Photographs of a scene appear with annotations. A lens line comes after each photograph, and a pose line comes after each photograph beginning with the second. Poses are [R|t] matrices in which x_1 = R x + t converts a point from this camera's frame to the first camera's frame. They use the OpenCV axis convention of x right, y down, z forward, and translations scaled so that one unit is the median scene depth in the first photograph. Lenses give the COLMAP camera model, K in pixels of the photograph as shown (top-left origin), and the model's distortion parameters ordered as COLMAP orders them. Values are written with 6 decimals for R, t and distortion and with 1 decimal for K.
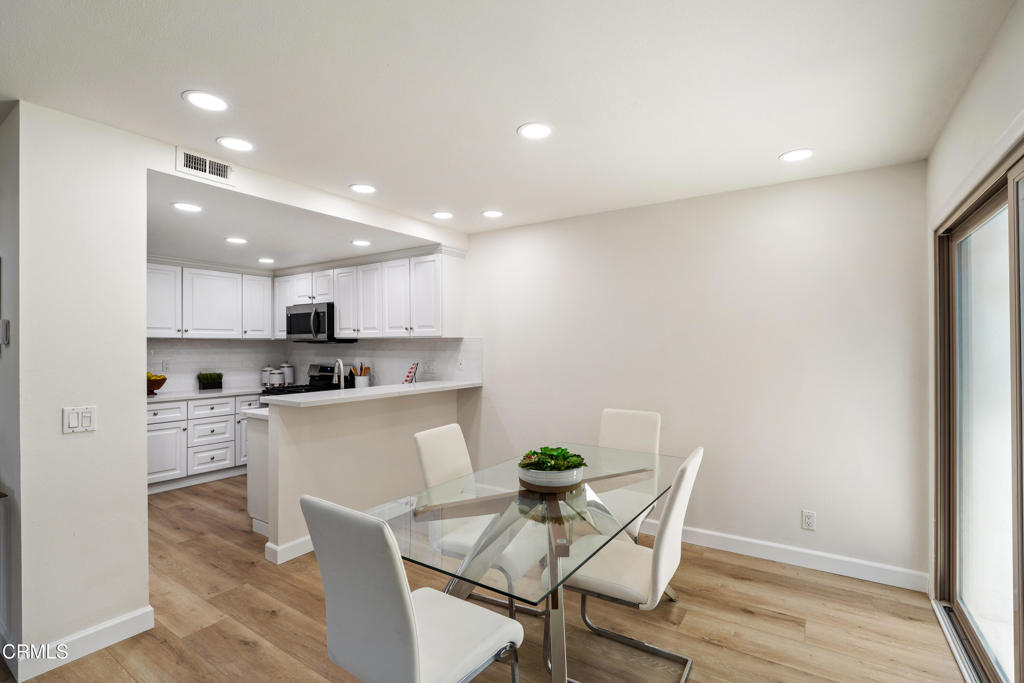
lens RADIAL K [[471.9, 0, 512.0], [0, 471.9, 341.5], [0, 0, 1]] dist [-0.019171, -0.000297]
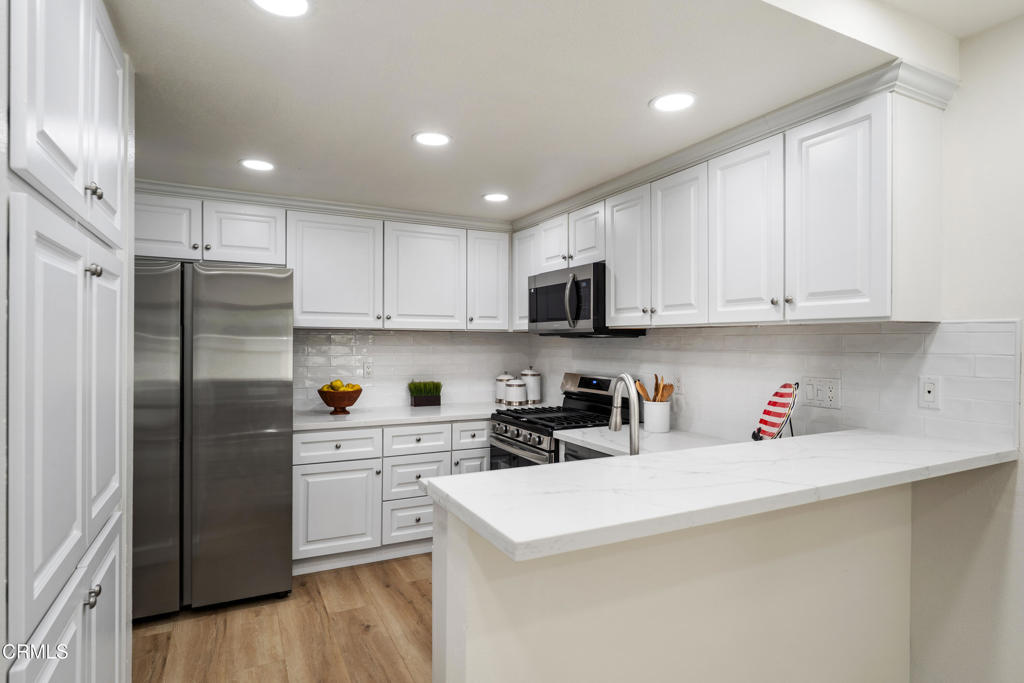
lens RADIAL K [[545.6, 0, 512.0], [0, 545.6, 341.5], [0, 0, 1]] dist [-0.000057, 0.000098]
pose [[0.872357, 0.006332, -0.488829, -0.168789], [-0.003680, 0.999973, 0.006386, 0.005147], [0.488856, -0.003772, 0.872356, 0.409978]]
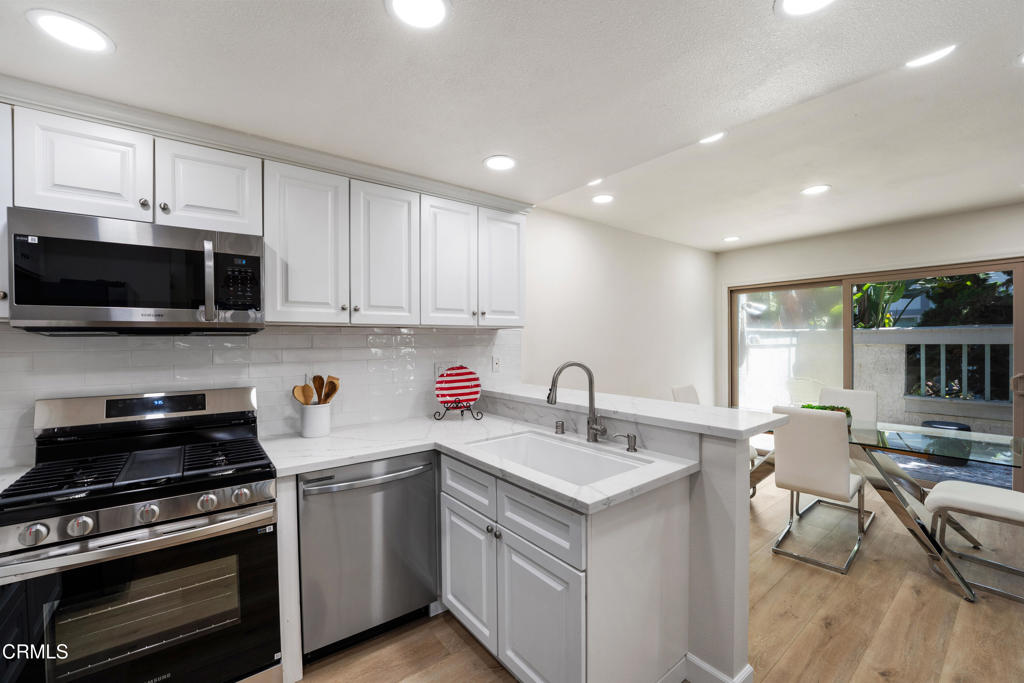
lens RADIAL K [[416.2, 0, 512.1], [0, 416.2, 343.7], [0, 0, 1]] dist [-0.032342, 0.005118]
pose [[0.321216, -0.008385, 0.946969, -0.667795], [0.000818, 0.999963, 0.008577, 0.008527], [-0.947005, -0.001981, 0.321211, 0.683187]]
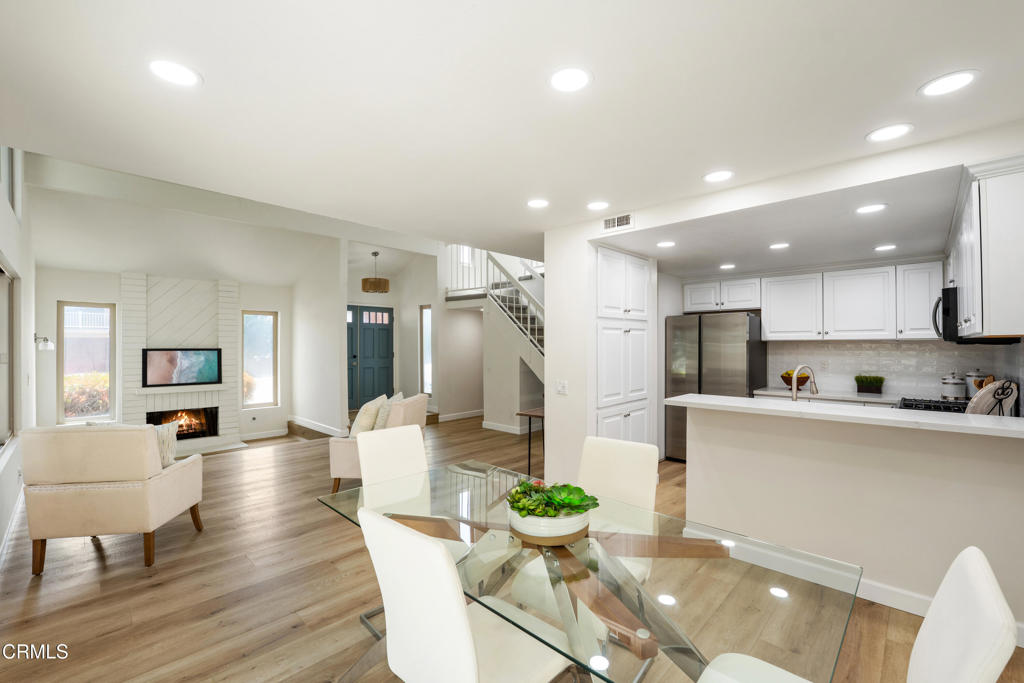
lens RADIAL K [[432.7, 0, 512.3], [0, 432.7, 343.2], [0, 0, 1]] dist [-0.031217, 0.004811]
pose [[-0.180691, -0.002173, -0.983538, 0.355527], [0.009058, 0.999951, -0.003873, -0.002387], [0.983498, -0.009608, -0.180662, 0.474123]]
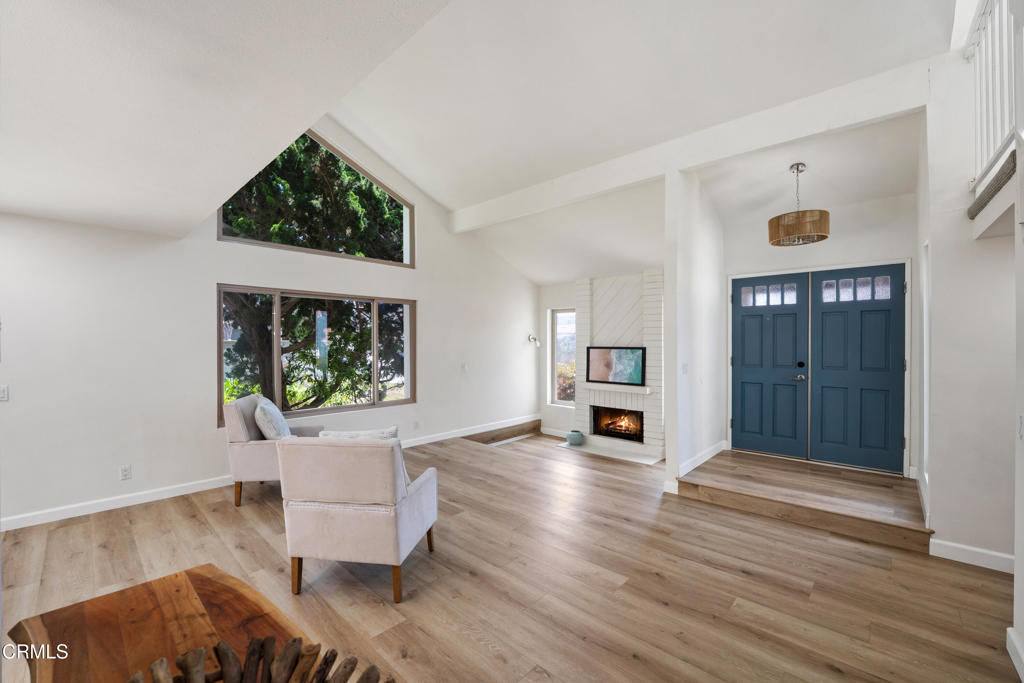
lens RADIAL K [[416.2, 0, 512.1], [0, 416.2, 343.7], [0, 0, 1]] dist [-0.032342, 0.005118]
pose [[-0.986560, 0.002044, 0.163388, -0.710627], [0.001245, 0.999987, -0.004992, -0.004679], [-0.163396, -0.004722, -0.986549, 0.550276]]
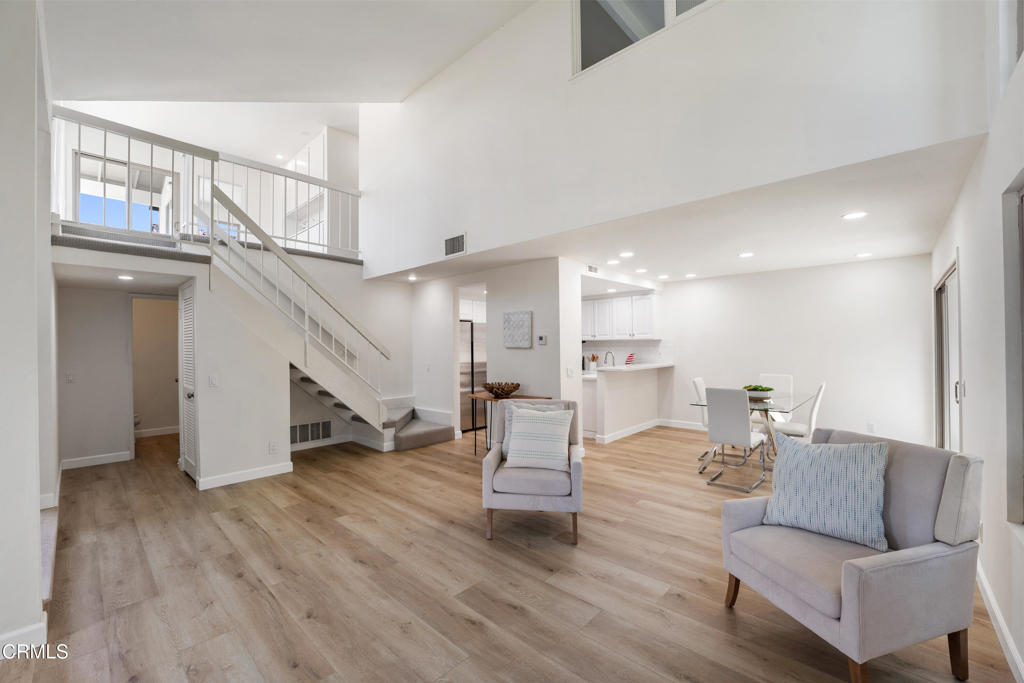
lens RADIAL K [[416.2, 0, 512.1], [0, 416.2, 343.7], [0, 0, 1]] dist [-0.032342, 0.005118]
pose [[0.986226, -0.008785, -0.165168, -0.365925], [0.009545, 0.999947, 0.003808, -0.003271], [0.165126, -0.005332, 0.986258, -0.599962]]
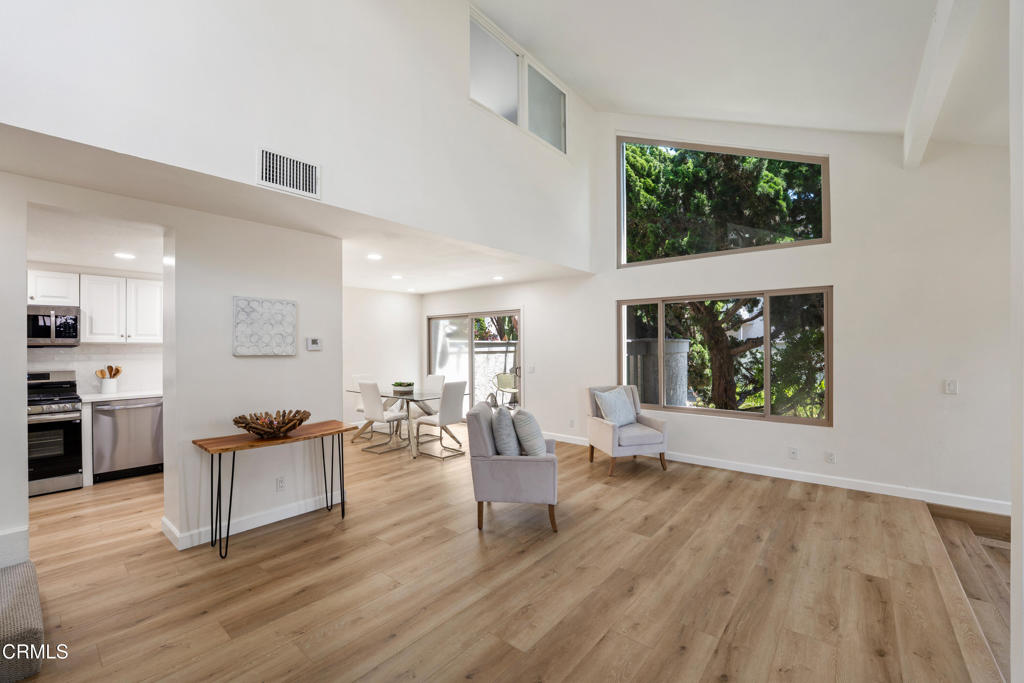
lens RADIAL K [[418.9, 0, 513.7], [0, 418.9, 345.2], [0, 0, 1]] dist [-0.023851, 0.000702]
pose [[0.105442, 0.000640, 0.994425, -1.164354], [-0.006047, 0.999982, -0.000002, -0.007887], [-0.994407, -0.006013, 0.105444, -0.010127]]
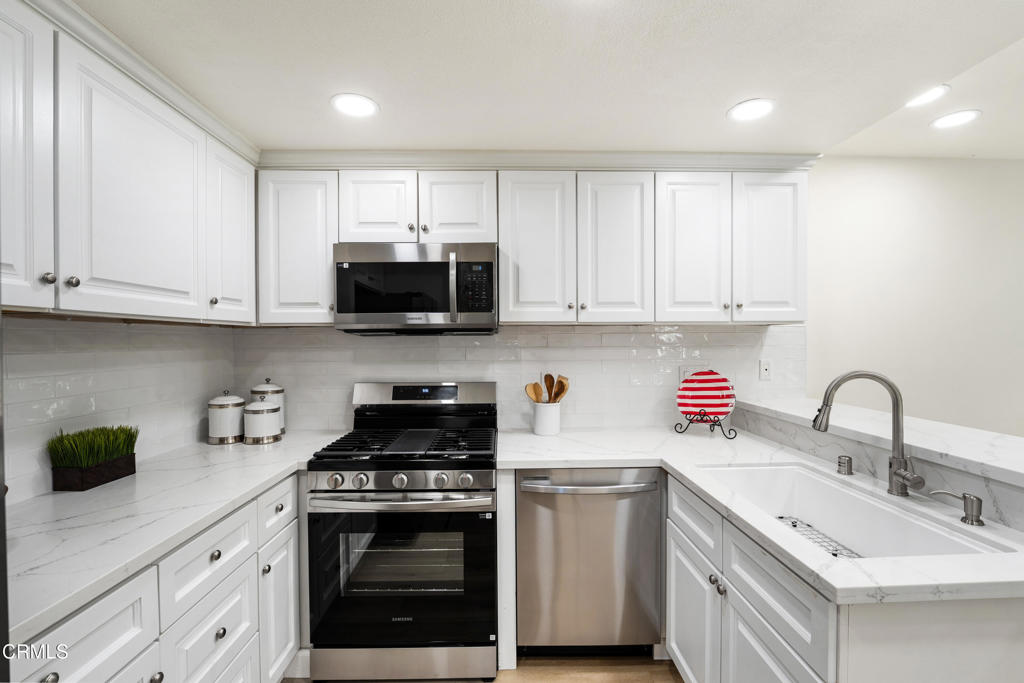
lens RADIAL K [[446.8, 0, 512.4], [0, 446.8, 344.0], [0, 0, 1]] dist [-0.019077, 0.000212]
pose [[0.820018, -0.006561, 0.572300, -0.624649], [-0.000455, 0.999927, 0.012115, 0.007669], [-0.572338, -0.010194, 0.819955, 0.651027]]
